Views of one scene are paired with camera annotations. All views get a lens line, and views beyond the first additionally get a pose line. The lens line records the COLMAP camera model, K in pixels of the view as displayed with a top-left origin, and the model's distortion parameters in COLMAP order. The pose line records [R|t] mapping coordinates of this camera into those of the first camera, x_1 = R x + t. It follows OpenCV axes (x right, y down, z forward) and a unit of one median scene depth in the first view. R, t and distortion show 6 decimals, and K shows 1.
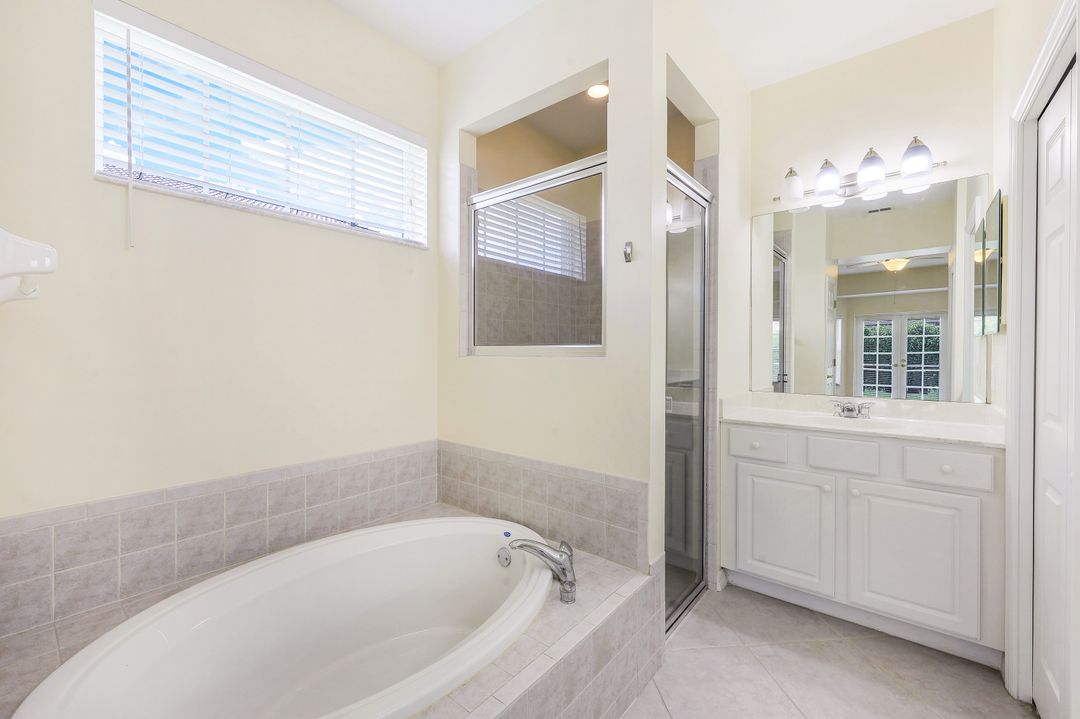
lens RADIAL K [[443.8, 0, 537.7], [0, 443.8, 356.6], [0, 0, 1]] dist [0.002348, 0.000993]
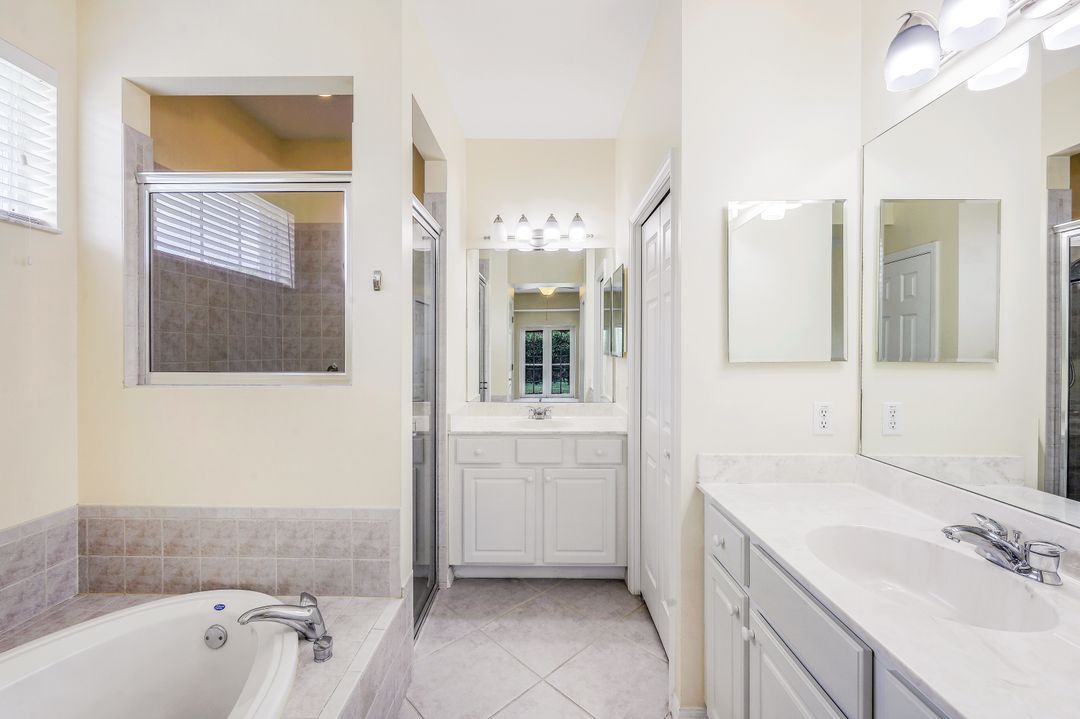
lens RADIAL K [[443.8, 0, 533.7], [0, 443.8, 356.5], [0, 0, 1]] dist [0.002348, 0.000993]
pose [[0.782838, -0.009755, 0.622150, -0.110273], [0.006550, 0.999951, 0.007438, -0.055478], [-0.622192, -0.001748, 0.782863, 0.005077]]
